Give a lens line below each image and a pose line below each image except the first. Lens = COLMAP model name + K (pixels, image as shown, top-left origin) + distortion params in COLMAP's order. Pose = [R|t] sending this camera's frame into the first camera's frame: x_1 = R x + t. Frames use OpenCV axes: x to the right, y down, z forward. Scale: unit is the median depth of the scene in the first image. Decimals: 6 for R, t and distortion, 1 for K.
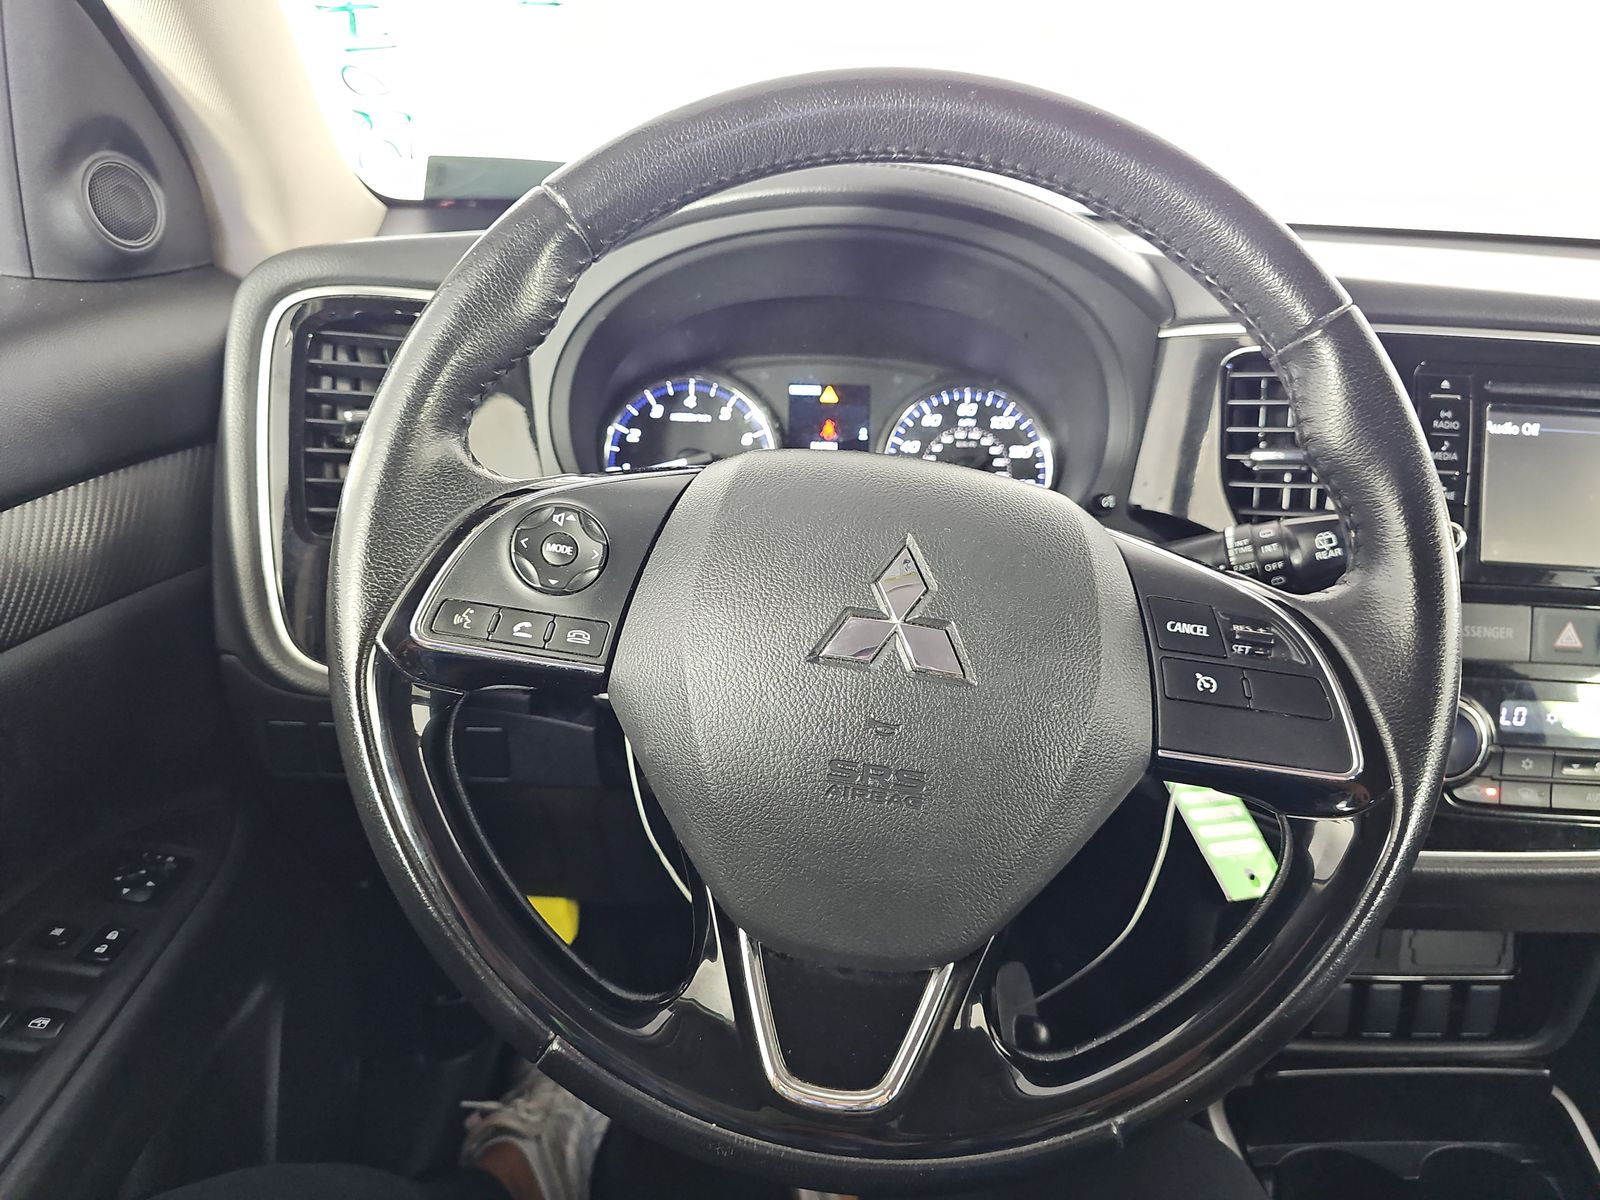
lens RADIAL K [[1071.5, 0, 797.7], [0, 1071.5, 594.3], [0, 0, 1]] dist [-0.003382, -0.004437]
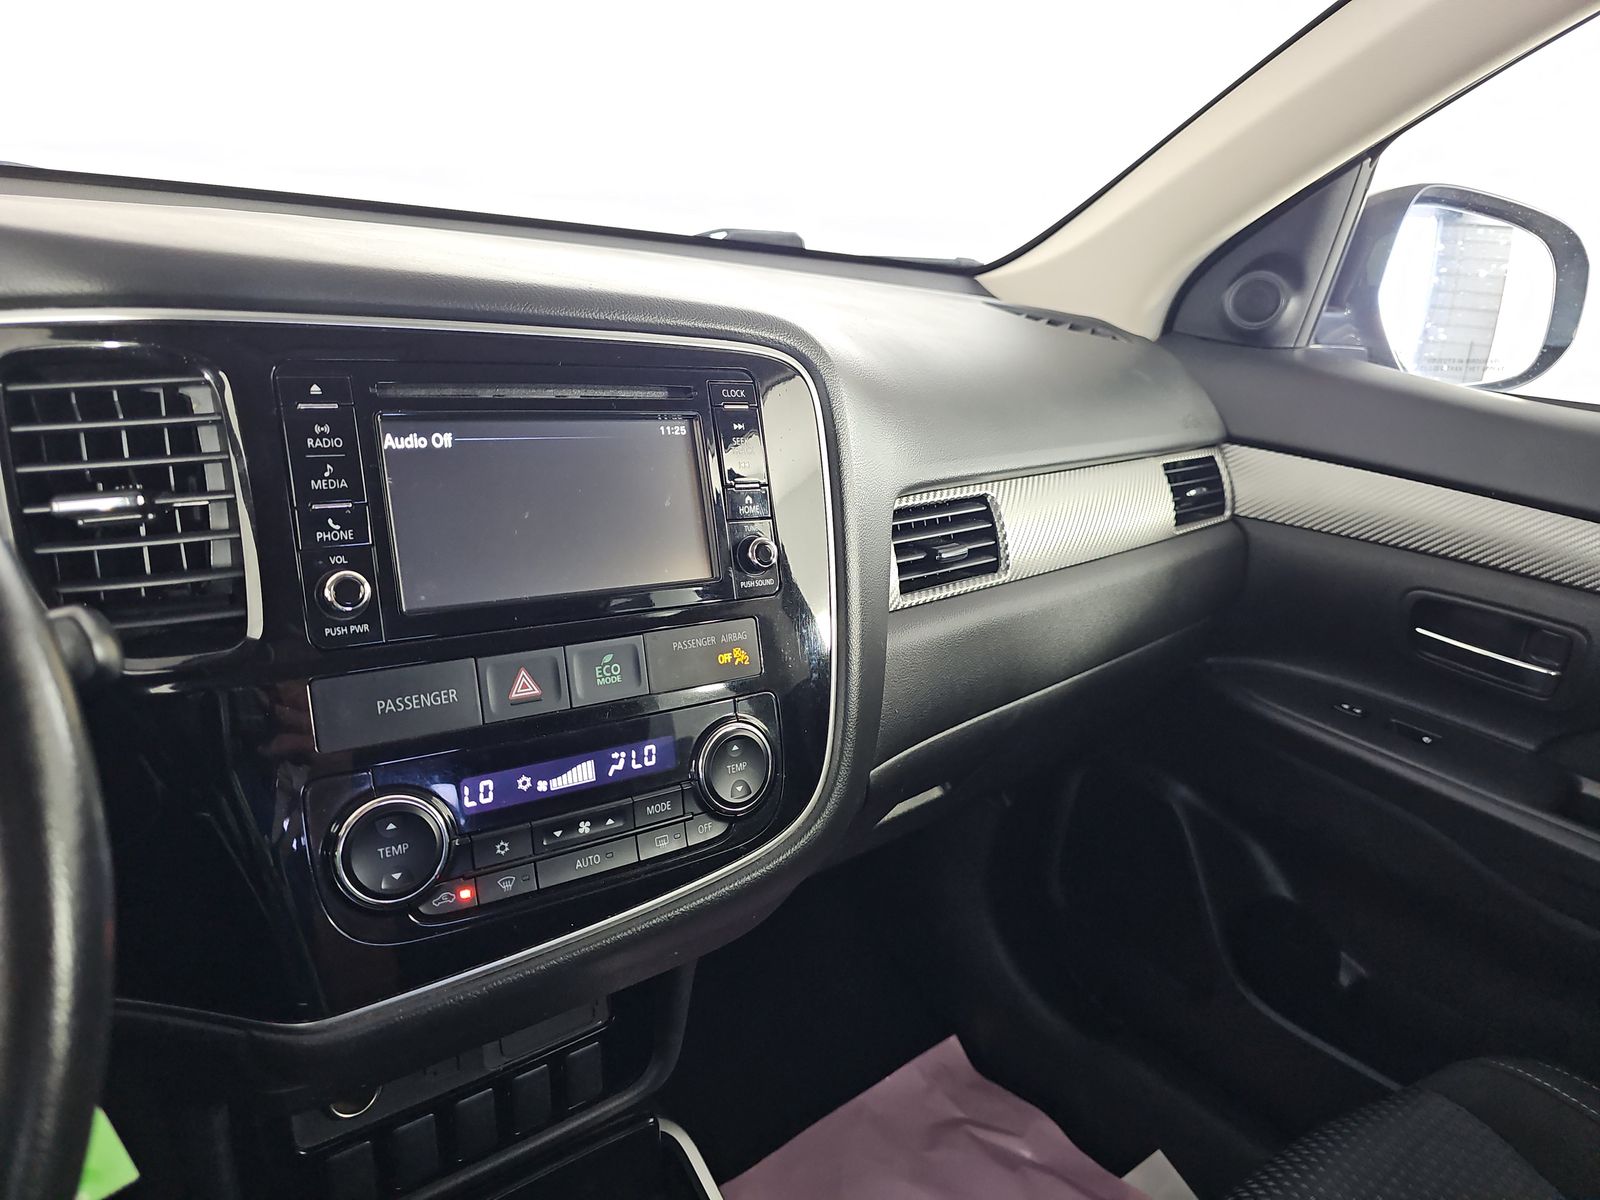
lens RADIAL K [[1071.5, 0, 797.7], [0, 1071.5, 594.3], [0, 0, 1]] dist [-0.003382, -0.004437]
pose [[0.777637, -0.155938, 0.609068, 0.386726], [0.159204, 0.986020, 0.049182, -0.036487], [-0.608223, 0.058721, 0.791592, 0.200875]]
